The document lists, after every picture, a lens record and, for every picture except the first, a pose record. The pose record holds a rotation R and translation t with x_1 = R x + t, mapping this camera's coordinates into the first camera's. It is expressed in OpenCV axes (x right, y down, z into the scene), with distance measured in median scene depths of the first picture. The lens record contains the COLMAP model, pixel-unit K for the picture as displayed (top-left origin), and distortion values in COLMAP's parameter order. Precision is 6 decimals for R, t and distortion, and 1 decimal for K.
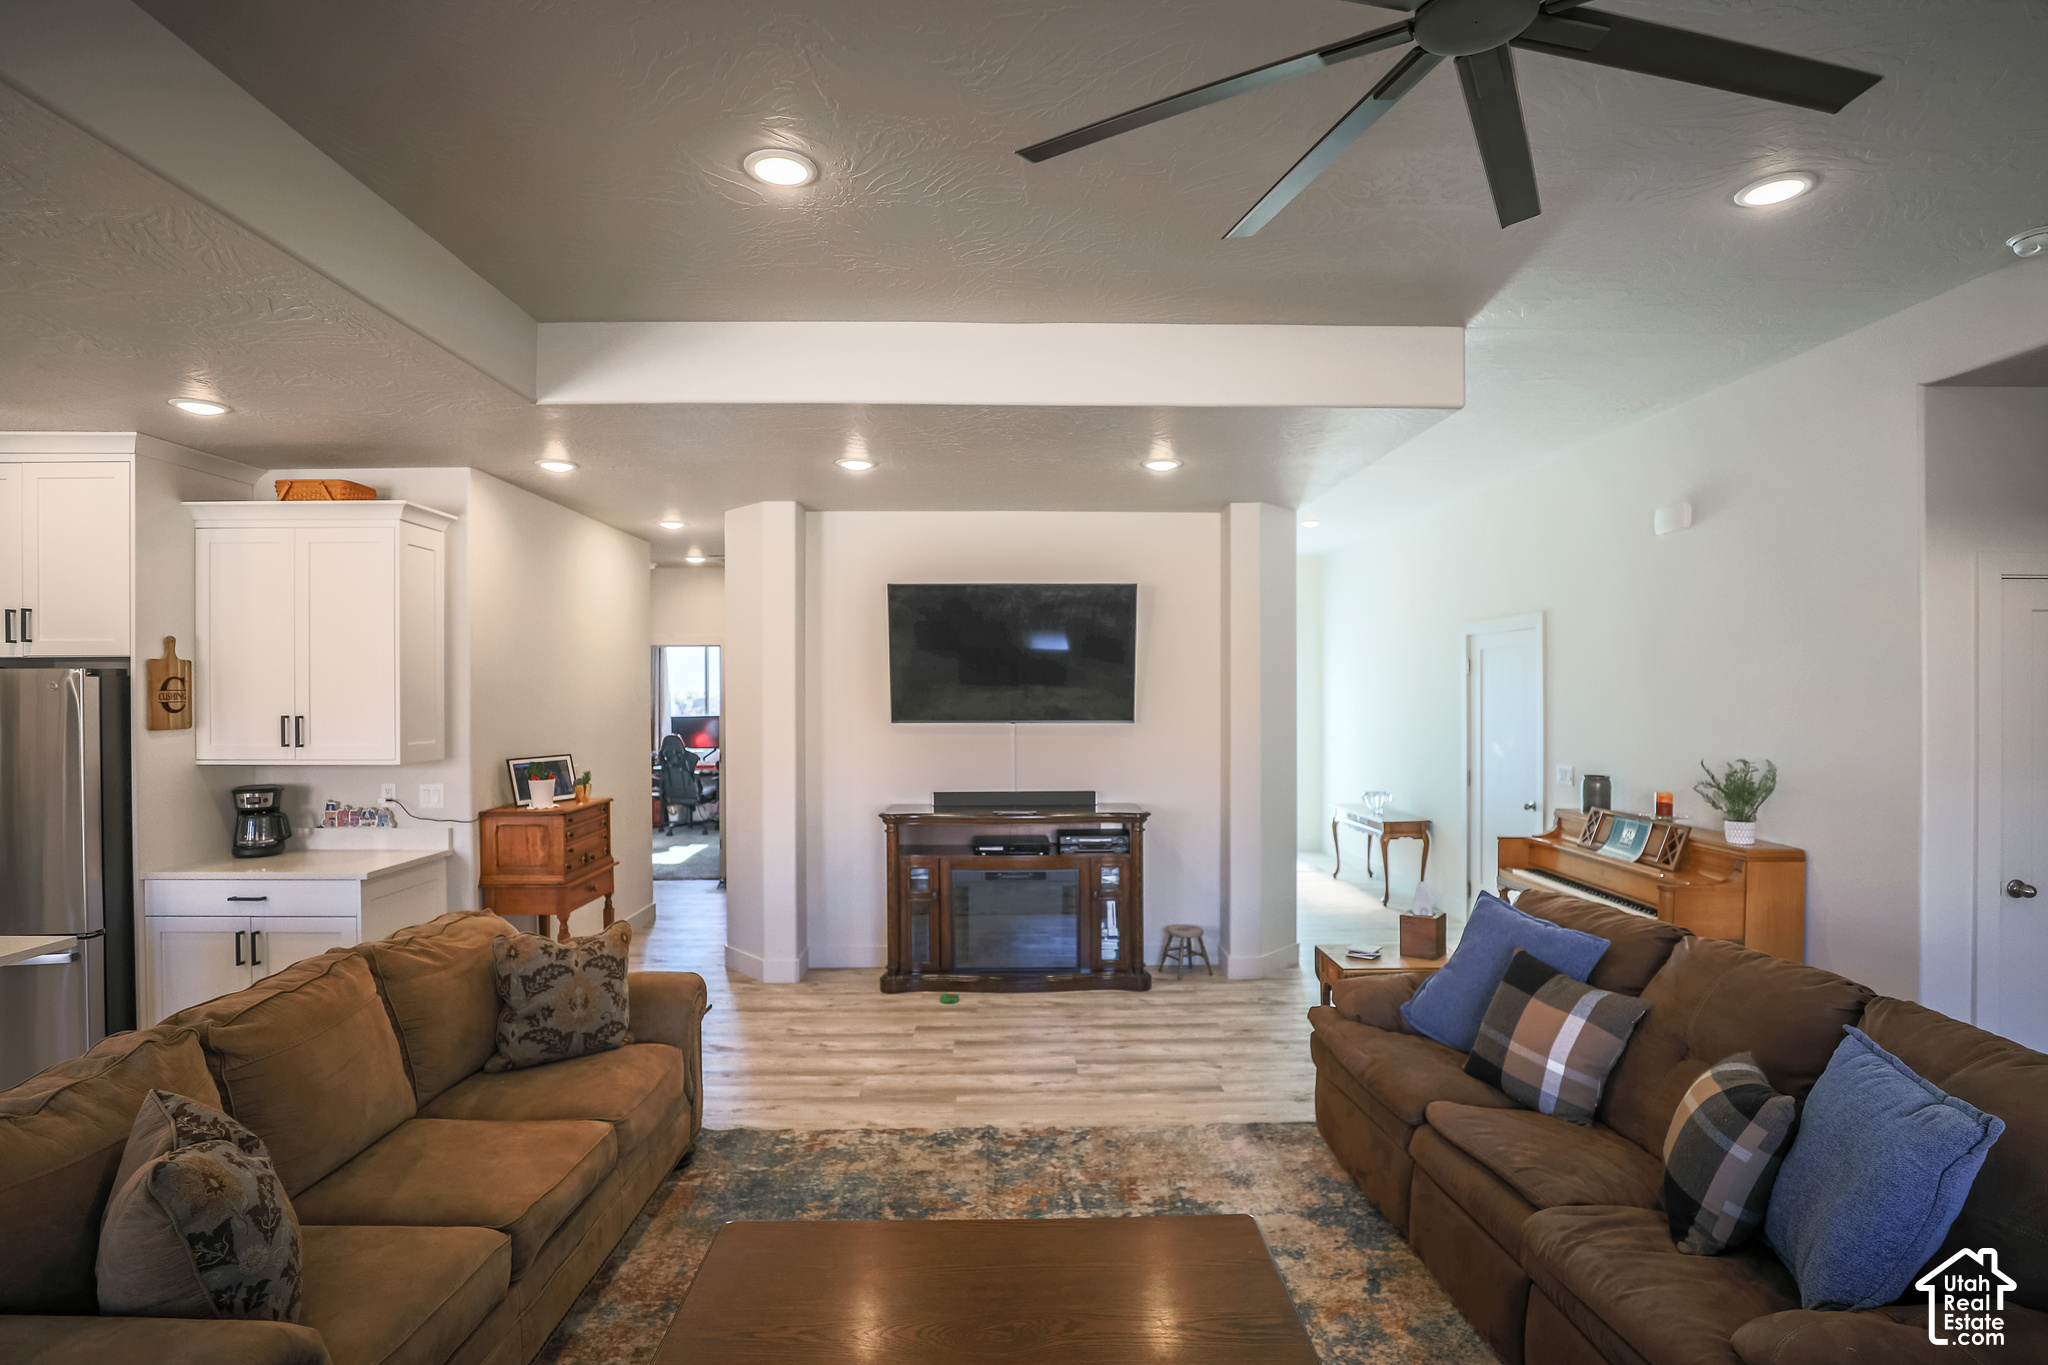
lens RADIAL K [[989.8, 0, 1029.6], [0, 989.8, 691.9], [0, 0, 1]] dist [-0.034713, 0.001112]
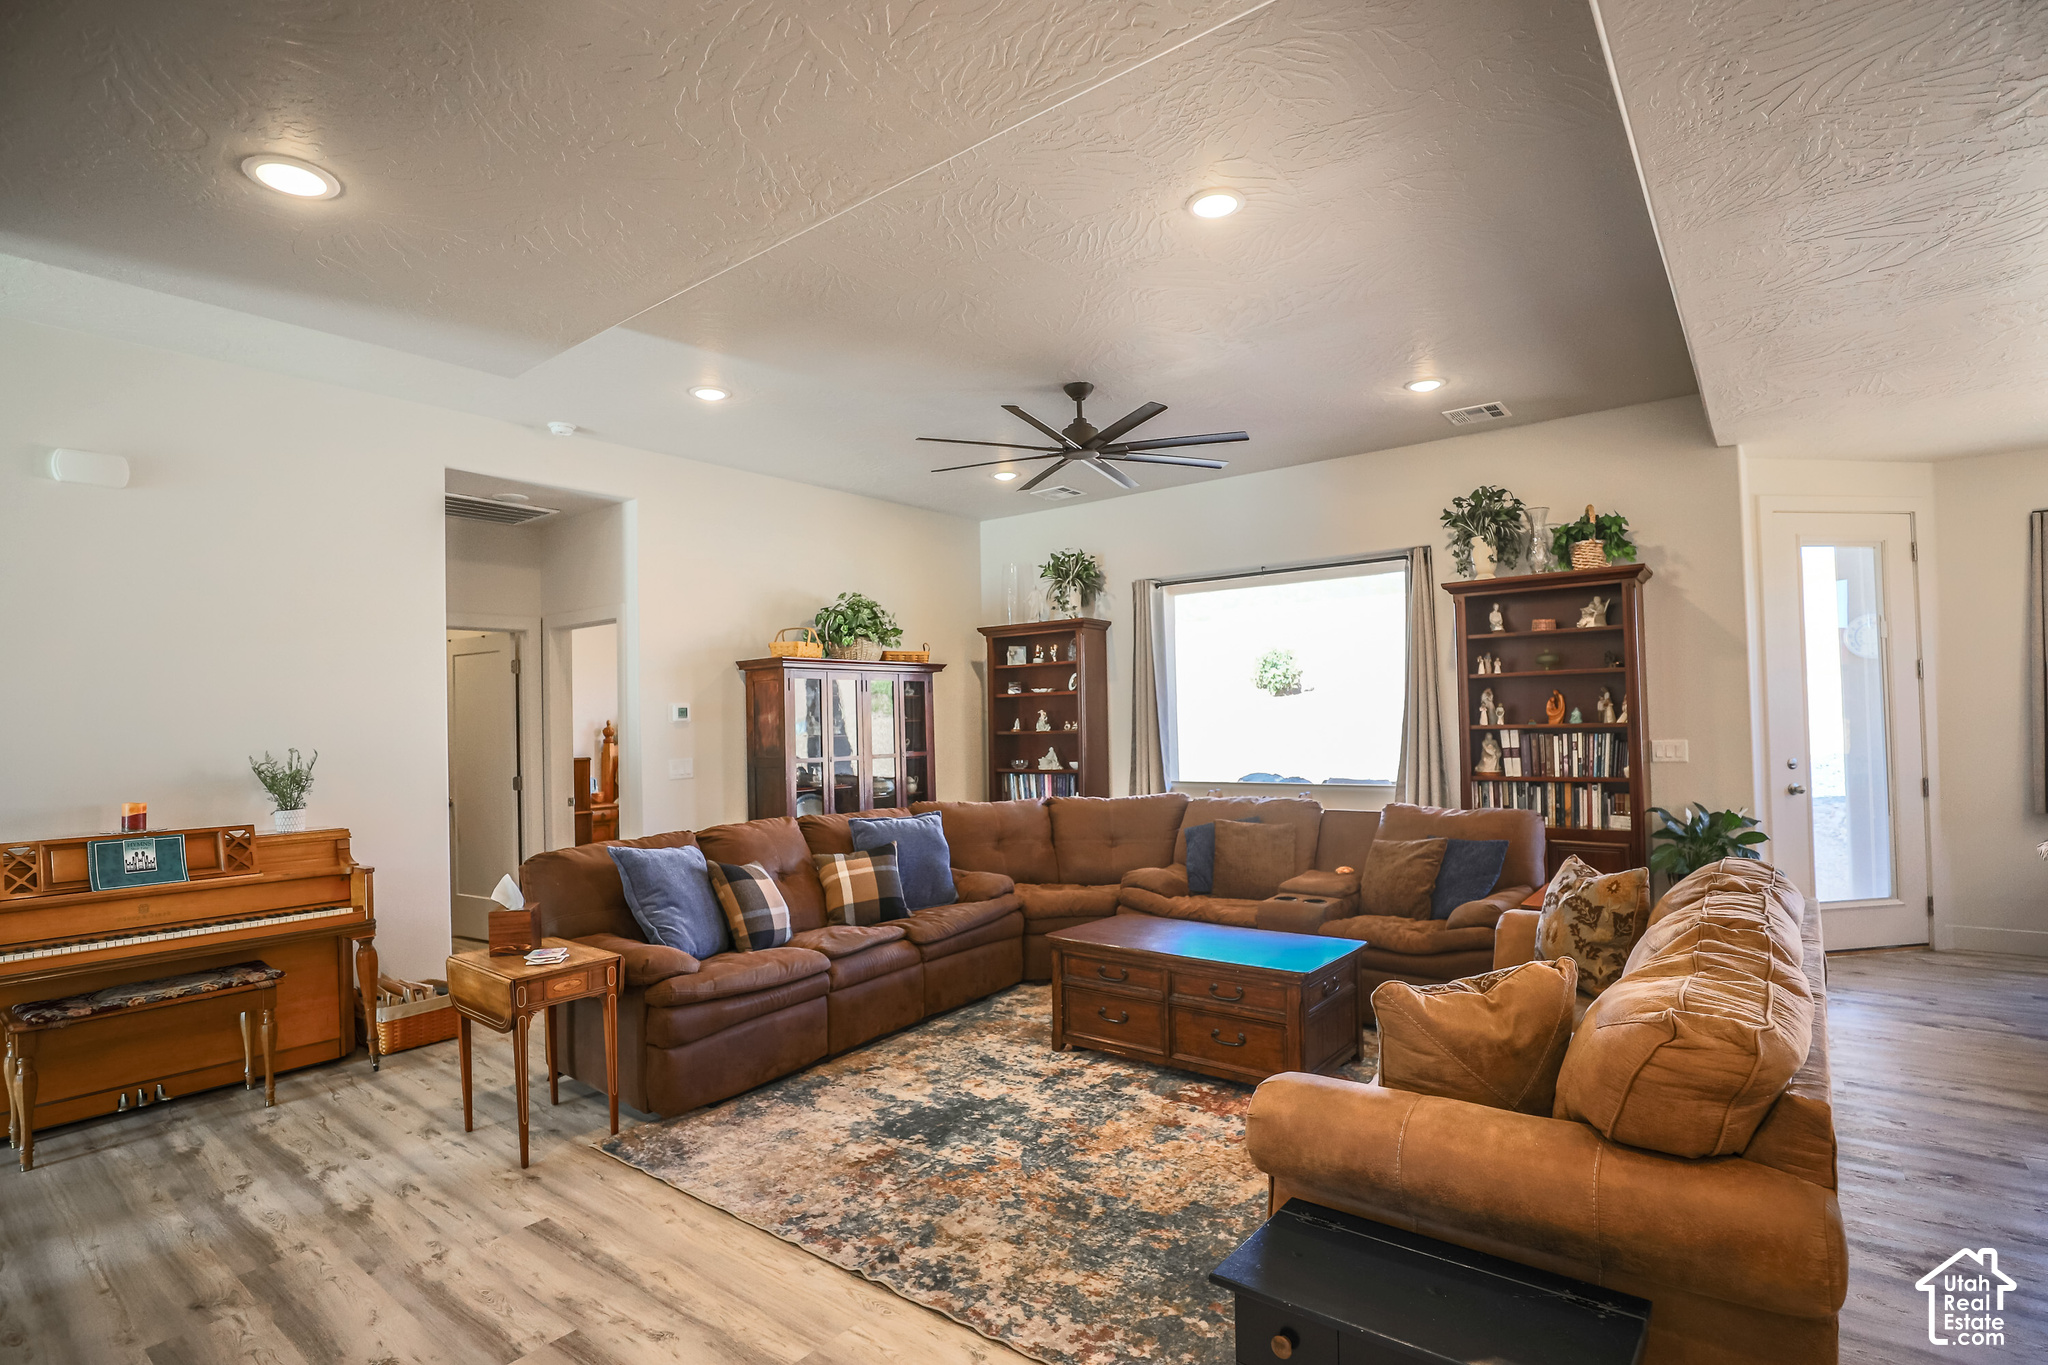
lens RADIAL K [[989.8, 0, 1029.6], [0, 989.8, 691.9], [0, 0, 1]] dist [-0.034713, 0.001112]
pose [[-0.773598, 0.043048, 0.632212, -0.479259], [0.028892, 0.999048, -0.032673, 0.060054], [-0.633017, -0.007010, -0.774106, 1.215695]]
